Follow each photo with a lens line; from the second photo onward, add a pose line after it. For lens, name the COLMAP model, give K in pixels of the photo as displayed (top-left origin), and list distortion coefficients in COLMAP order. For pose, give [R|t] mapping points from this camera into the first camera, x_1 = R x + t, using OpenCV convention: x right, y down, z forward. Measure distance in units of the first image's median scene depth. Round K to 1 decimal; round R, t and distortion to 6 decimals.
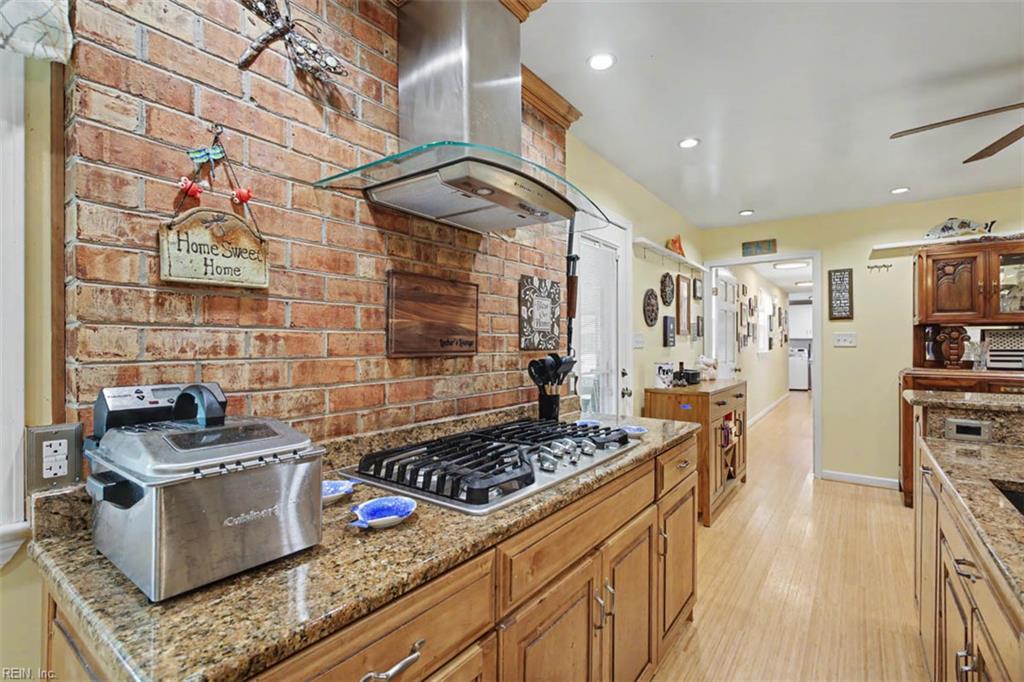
lens RADIAL K [[474.6, 0, 519.1], [0, 474.6, 341.1], [0, 0, 1]] dist [-0.007721, 0.001338]
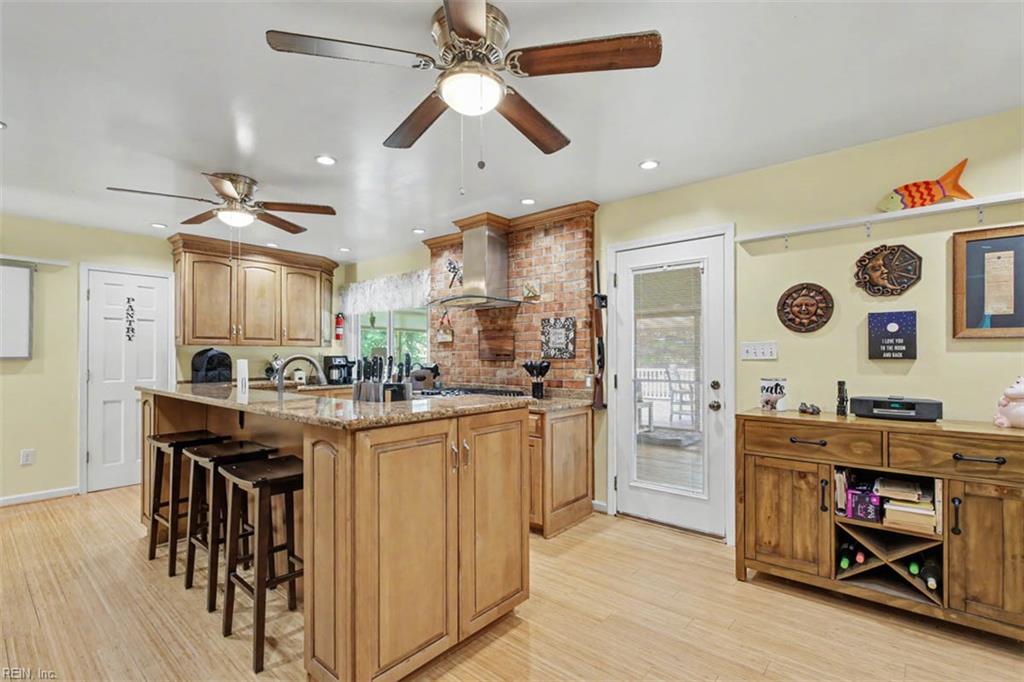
lens RADIAL K [[474.6, 0, 517.0], [0, 474.6, 347.6], [0, 0, 1]] dist [-0.007721, 0.001338]
pose [[-0.082078, -0.014789, -0.996516, 2.114881], [0.007848, 0.999849, -0.015484, 0.003857], [0.996595, -0.009091, -0.081949, 1.170416]]
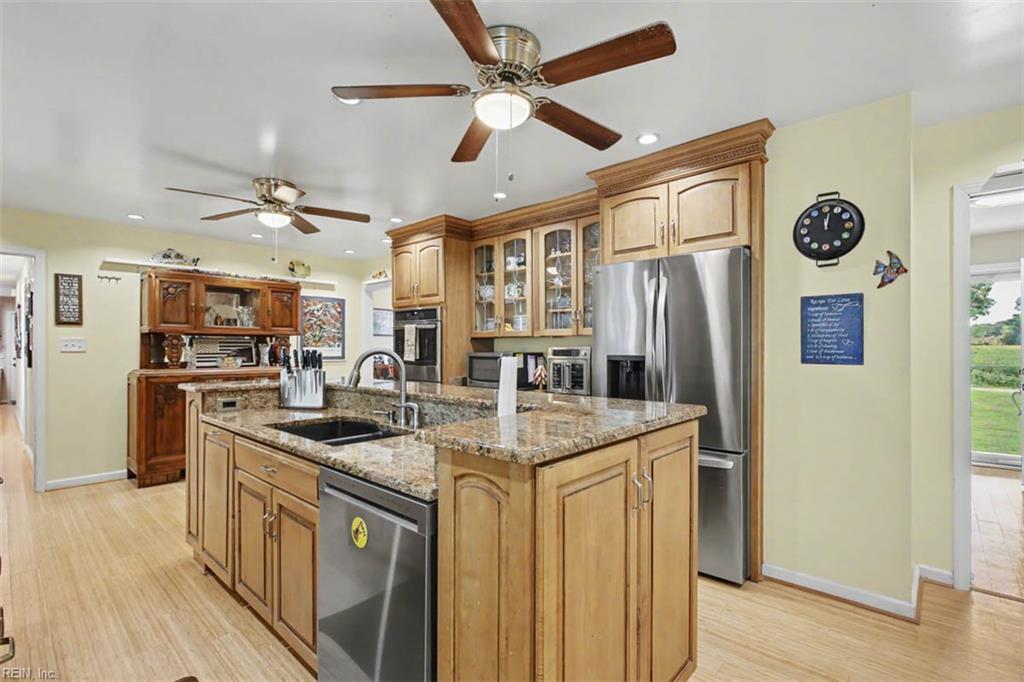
lens RADIAL K [[474.6, 0, 507.6], [0, 474.6, 347.1], [0, 0, 1]] dist [-0.007721, 0.001338]
pose [[0.126881, 0.003764, 0.991911, -0.422764], [-0.006443, 0.999975, -0.002971, -0.002473], [-0.991897, -0.006013, 0.126902, -0.100022]]
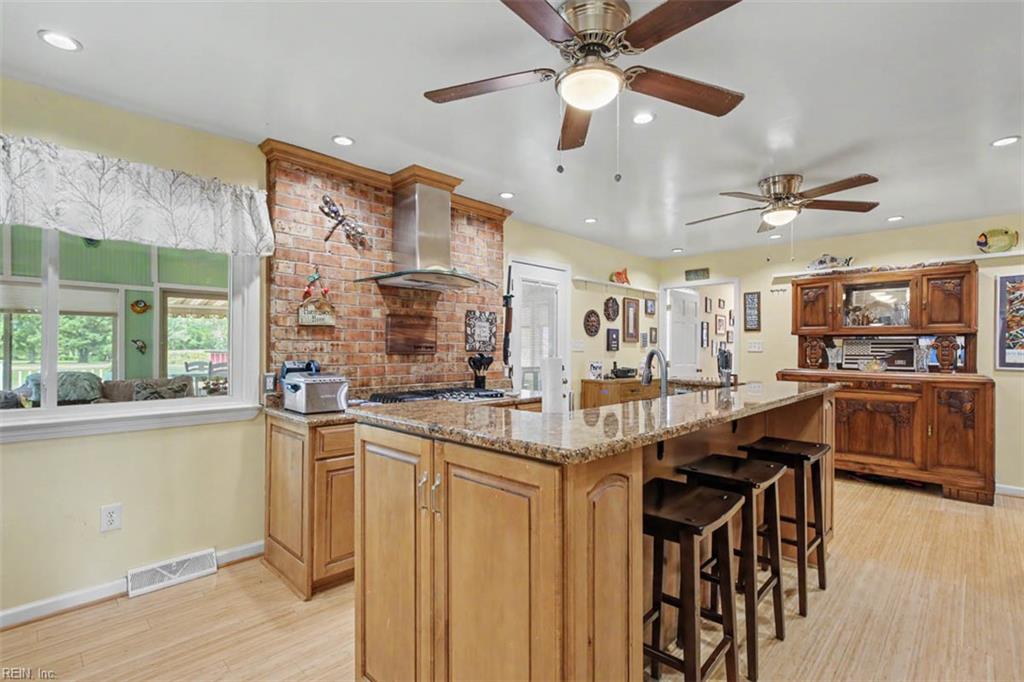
lens RADIAL K [[474.6, 0, 508.1], [0, 474.6, 343.7], [0, 0, 1]] dist [-0.007721, 0.001338]
pose [[0.987456, 0.005147, -0.157812, 0.498637], [-0.005608, 0.999981, -0.002478, -0.007491], [0.157797, 0.003332, 0.987466, -0.862273]]
